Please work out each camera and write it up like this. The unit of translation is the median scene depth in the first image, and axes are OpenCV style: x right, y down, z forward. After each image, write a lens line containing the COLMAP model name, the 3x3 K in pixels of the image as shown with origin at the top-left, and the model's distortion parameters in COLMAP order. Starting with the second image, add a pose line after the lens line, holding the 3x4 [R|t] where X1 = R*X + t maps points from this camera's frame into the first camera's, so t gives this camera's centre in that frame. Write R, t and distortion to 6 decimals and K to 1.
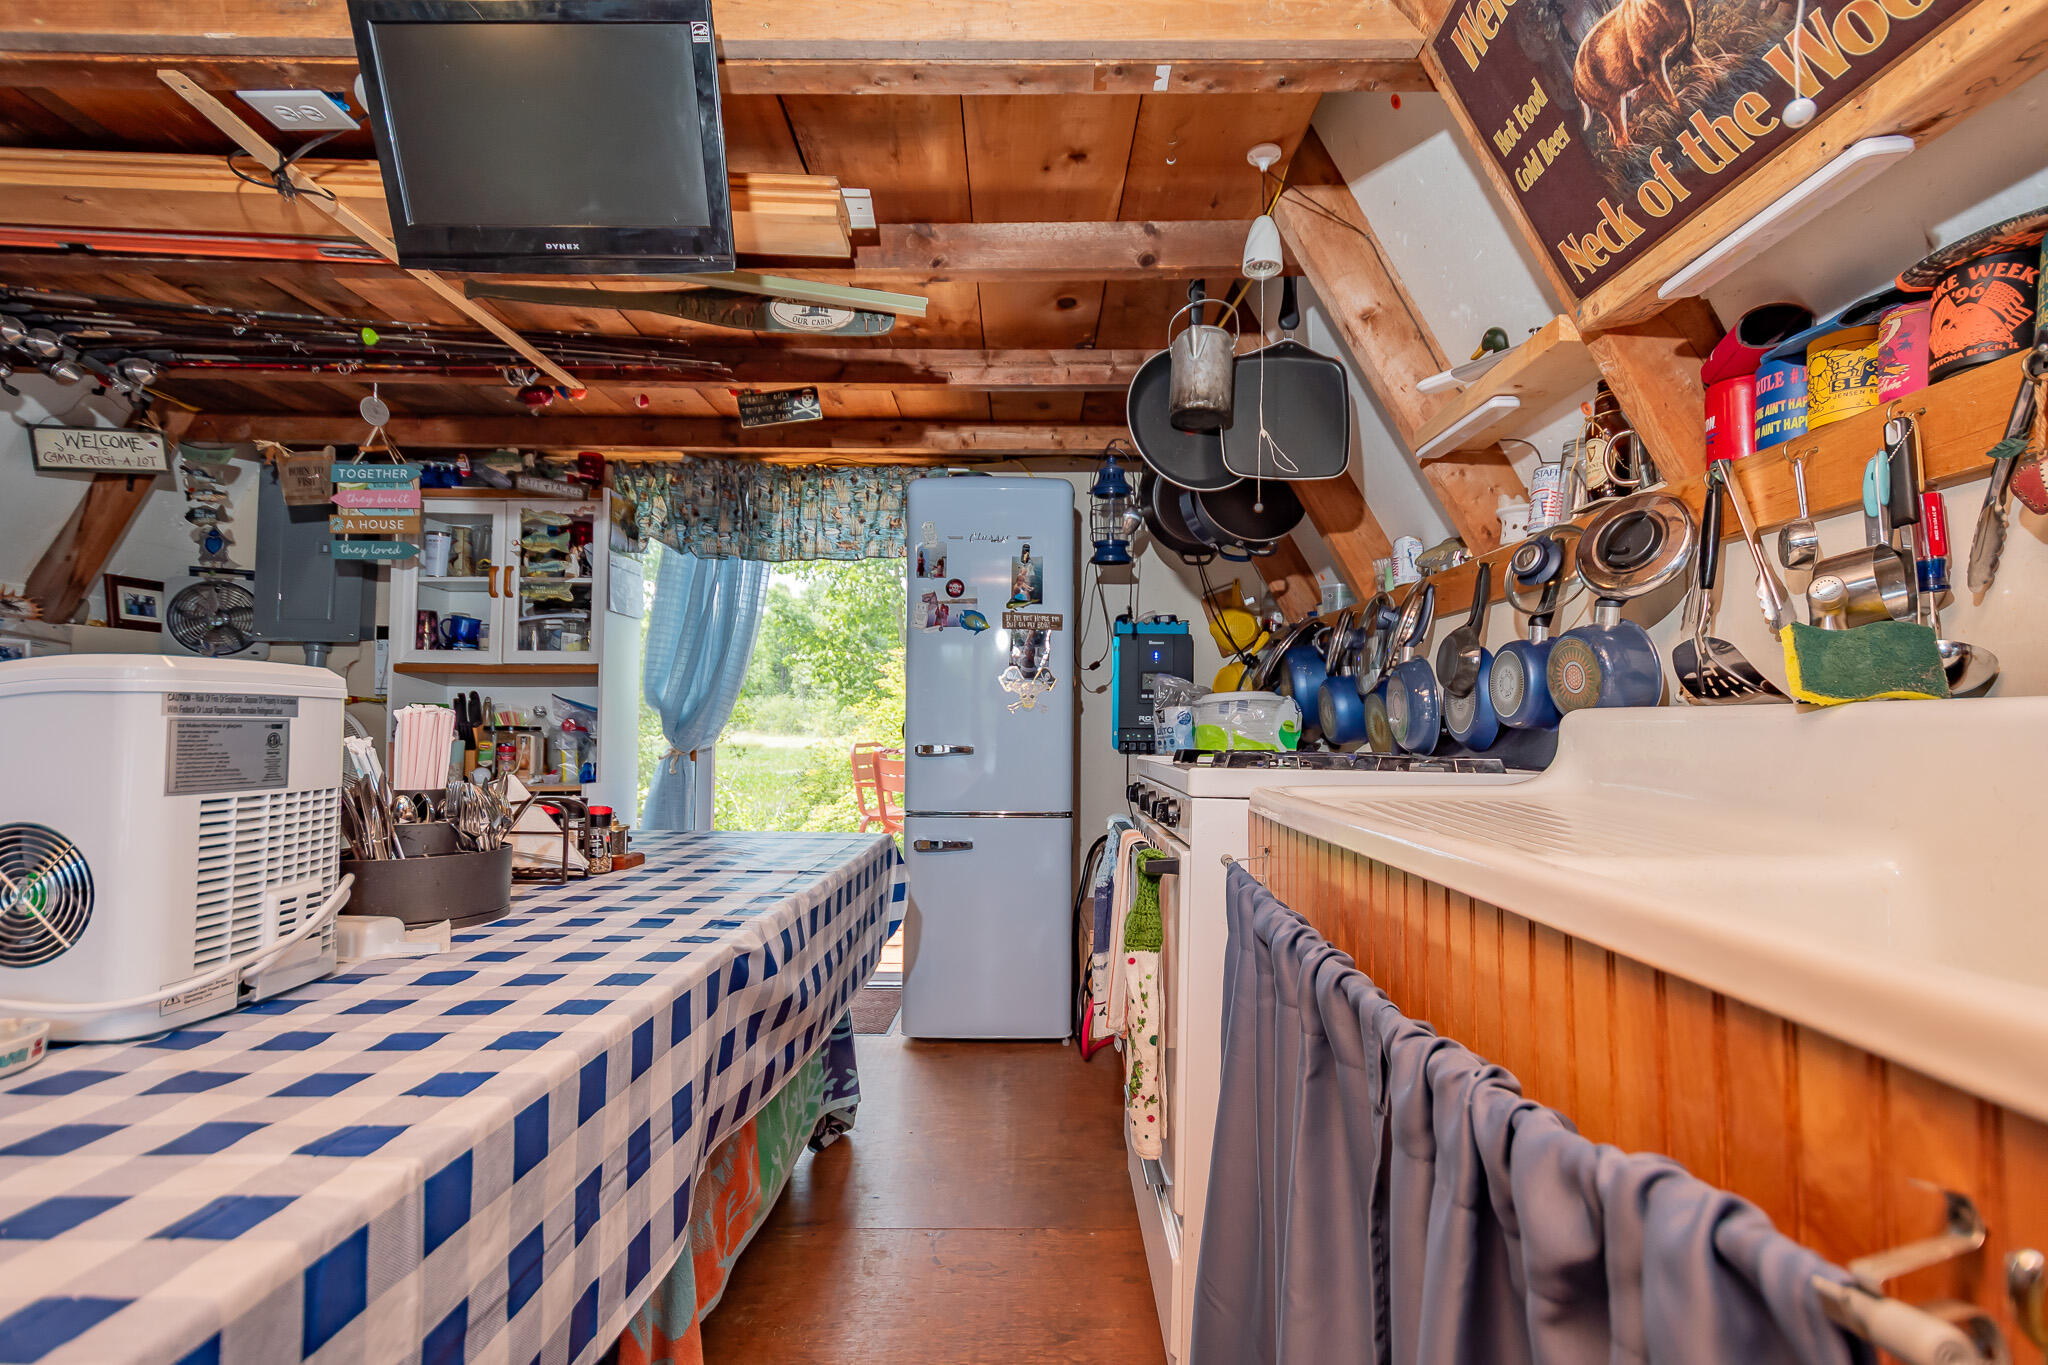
lens RADIAL K [[936.8, 0, 1034.0], [0, 936.8, 690.6], [0, 0, 1]] dist [0.018026, -0.007761]
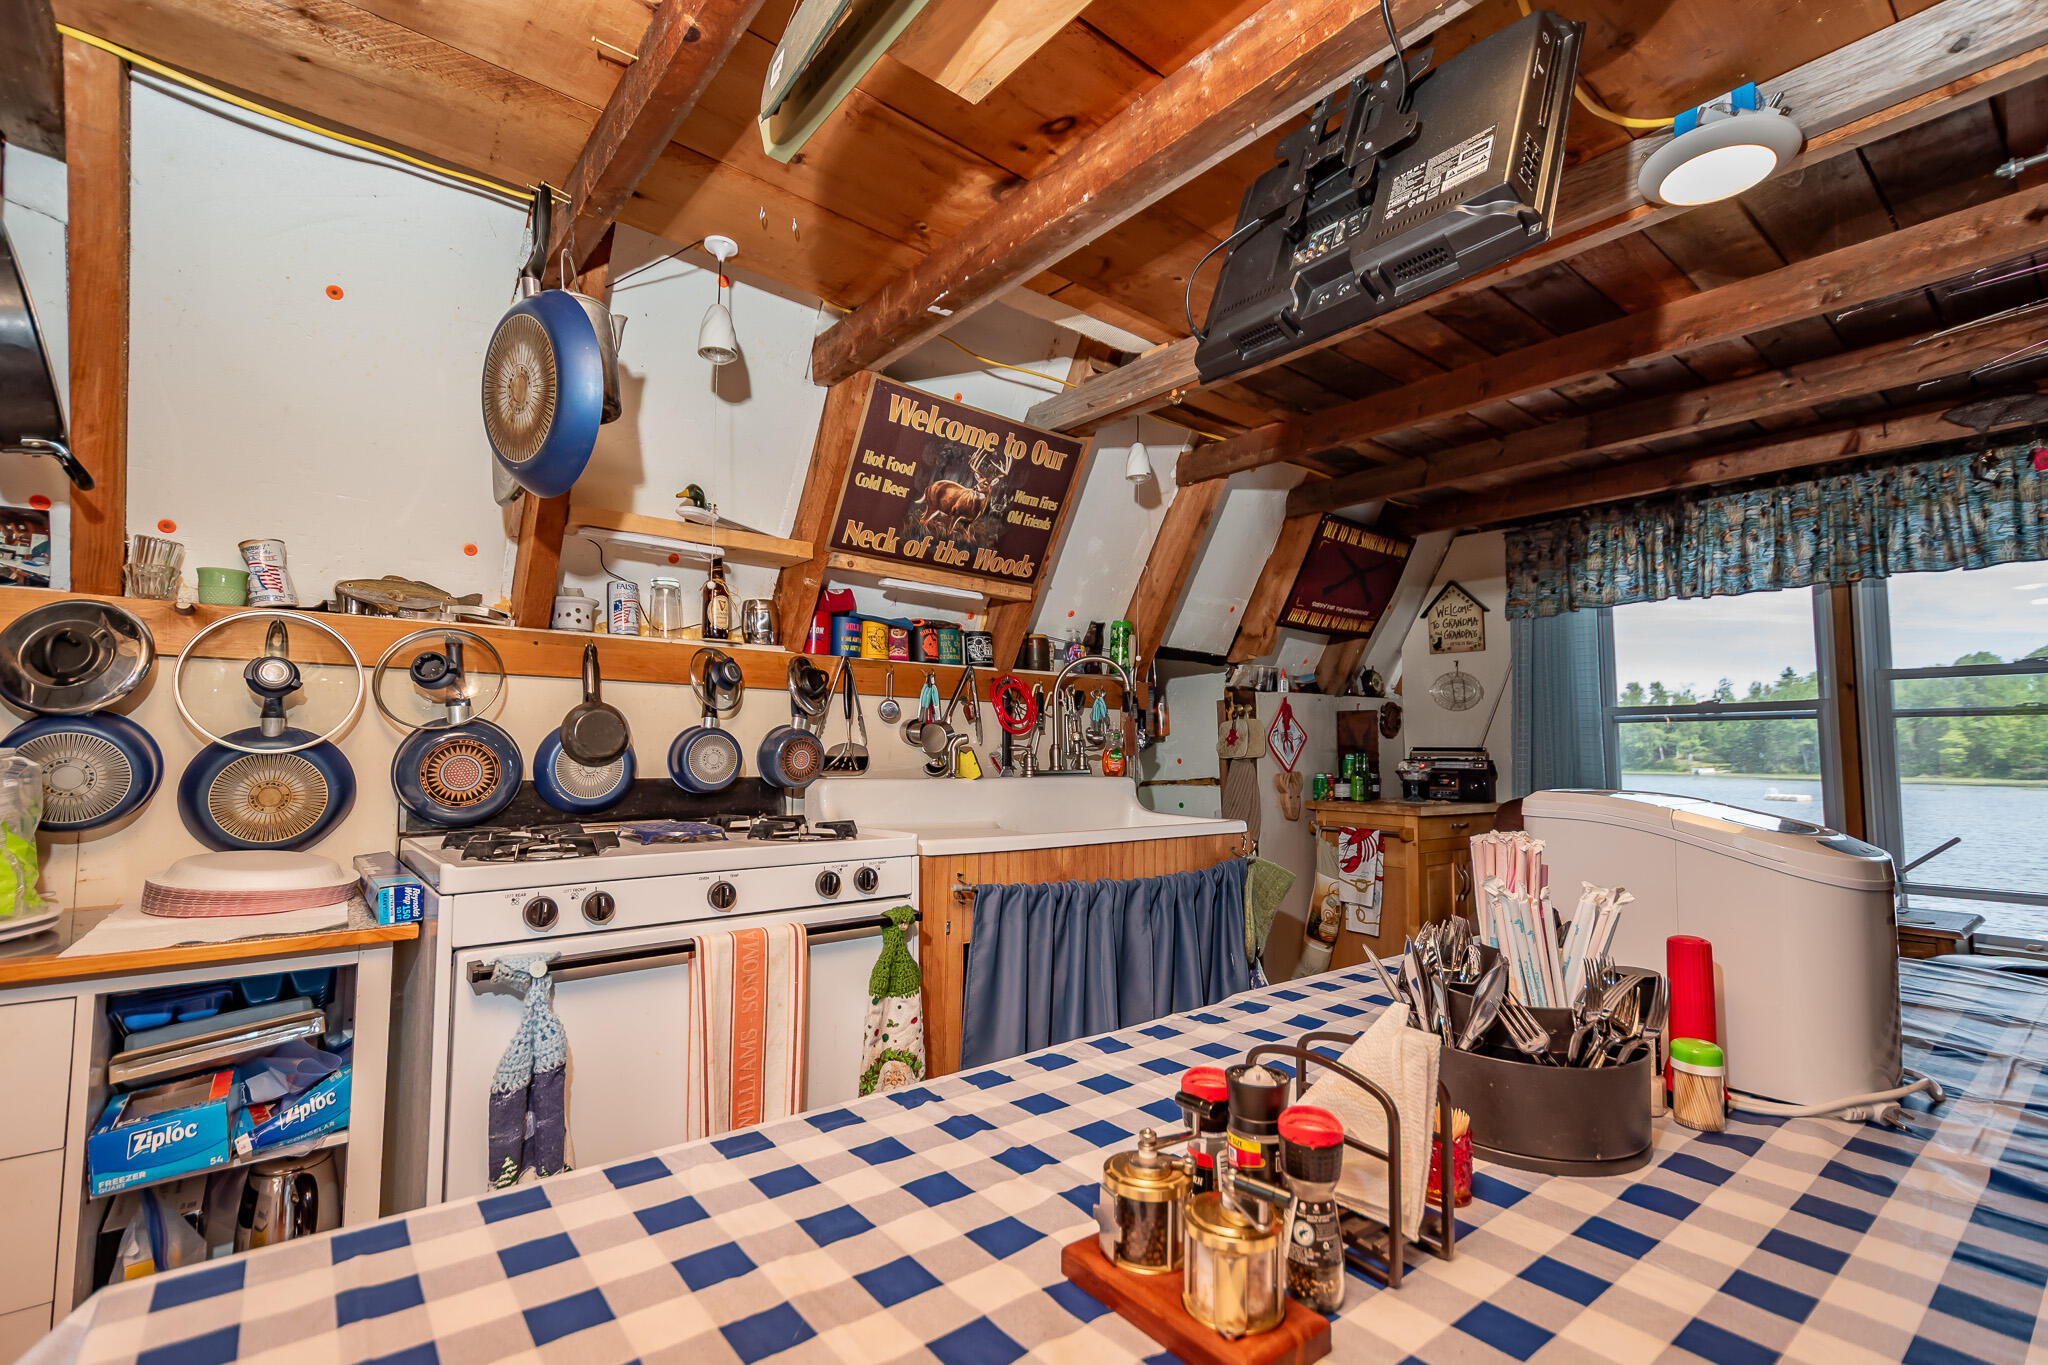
lens RADIAL K [[905.1, 0, 1030.8], [0, 905.1, 690.9], [0, 0, 1]] dist [0.023668, -0.009437]
pose [[-0.633806, 0.037606, 0.772577, -0.395553], [-0.044331, 0.995410, -0.084820, -0.006825], [-0.772221, -0.088008, -0.629230, 0.720744]]
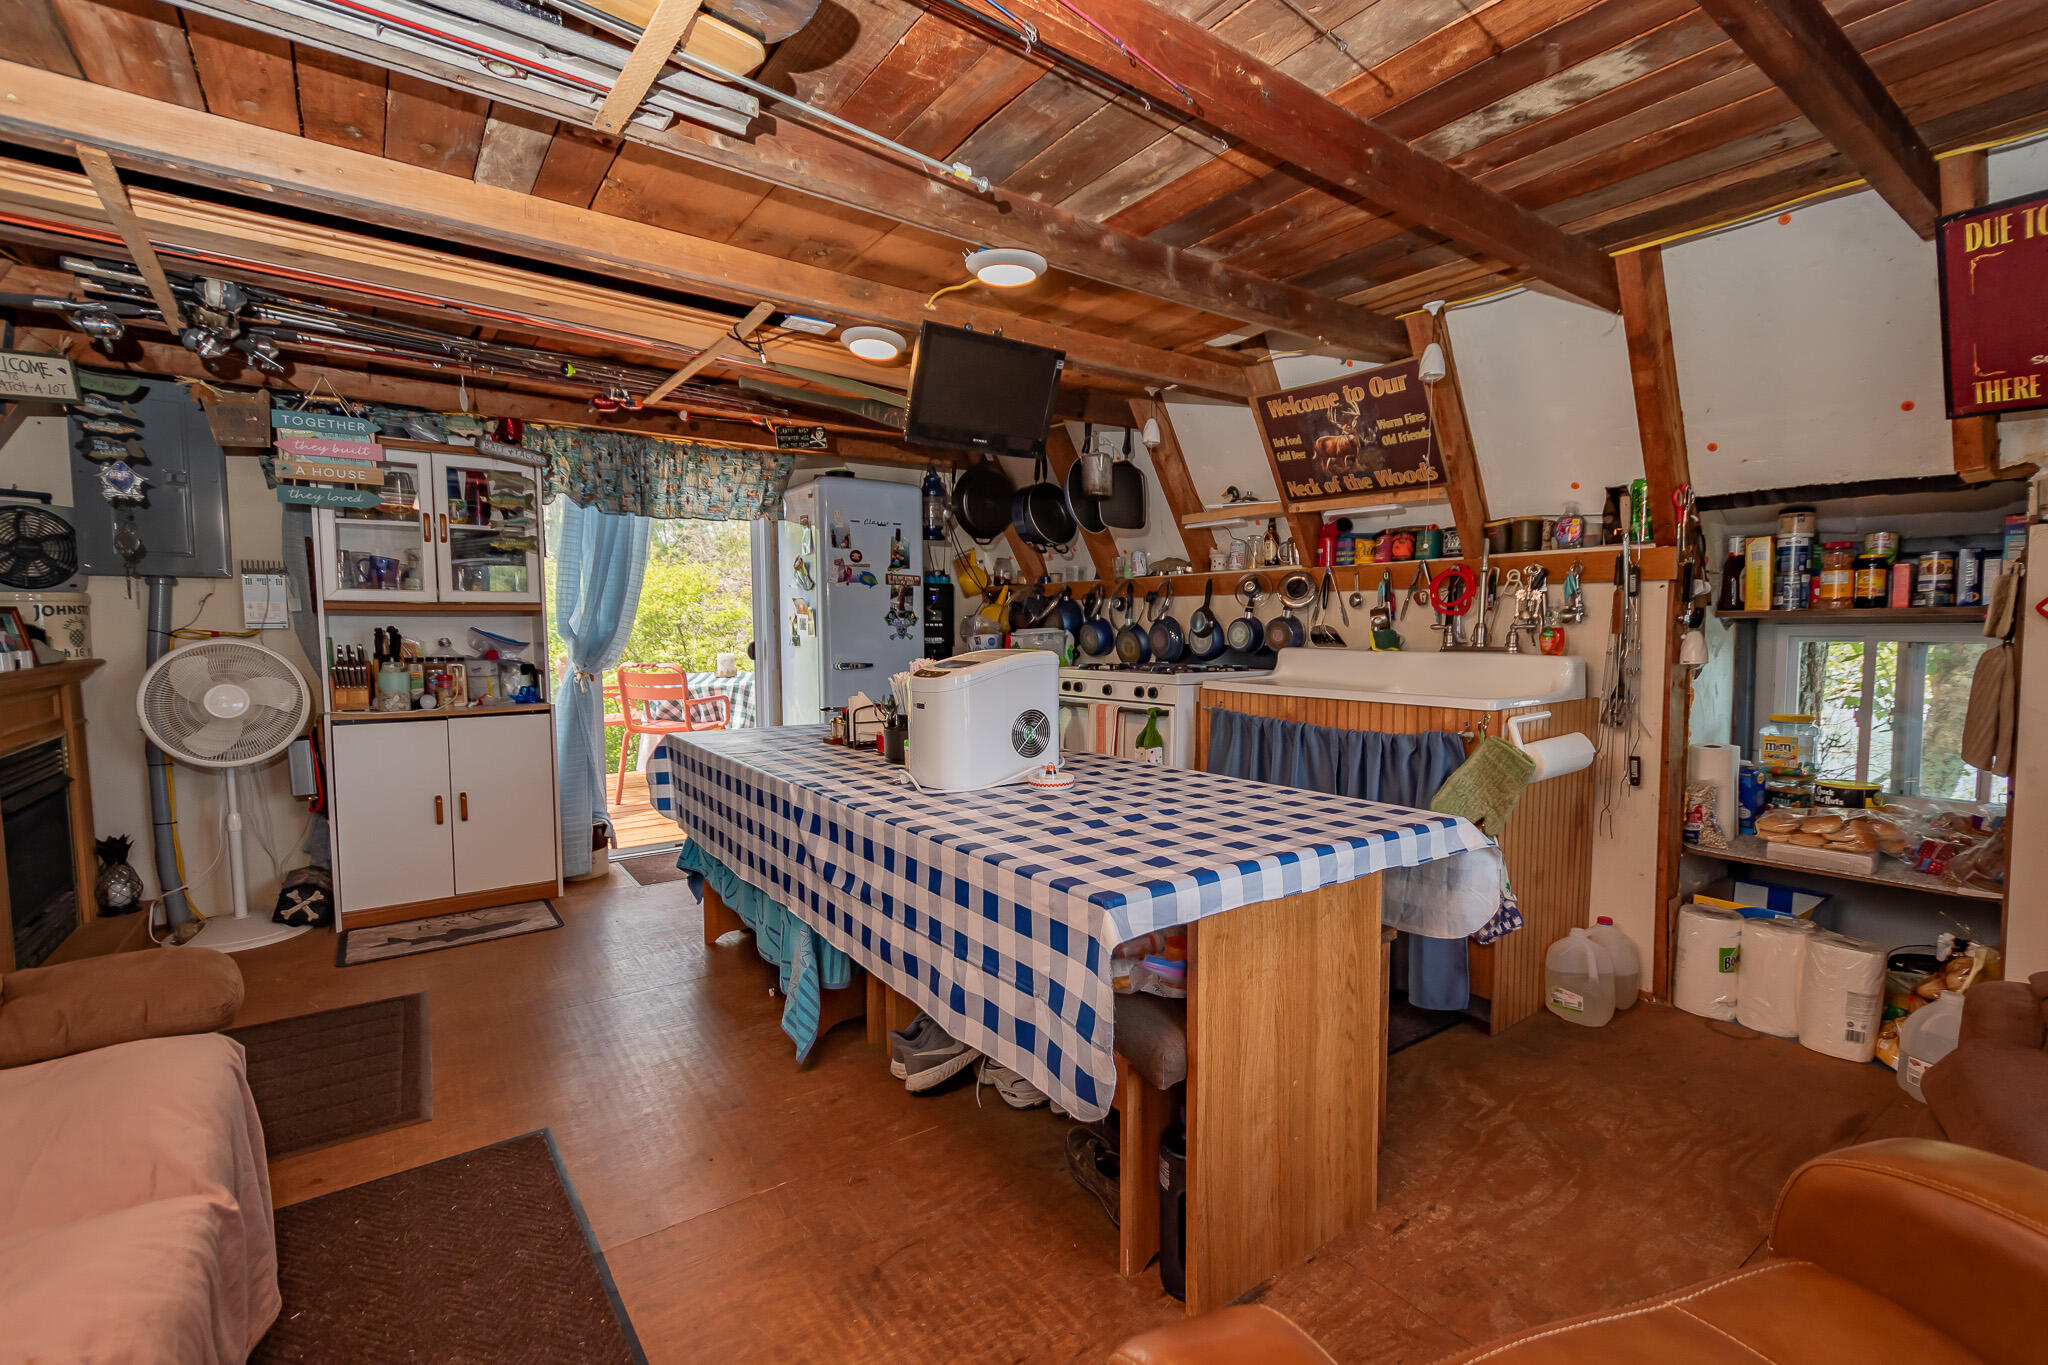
lens RADIAL K [[905.1, 0, 1030.8], [0, 905.1, 690.9], [0, 0, 1]] dist [0.023668, -0.009437]
pose [[0.809529, -0.052071, 0.584766, -0.671547], [-0.015301, 0.993849, 0.109680, -0.056445], [-0.586881, -0.097737, 0.803753, -0.313472]]
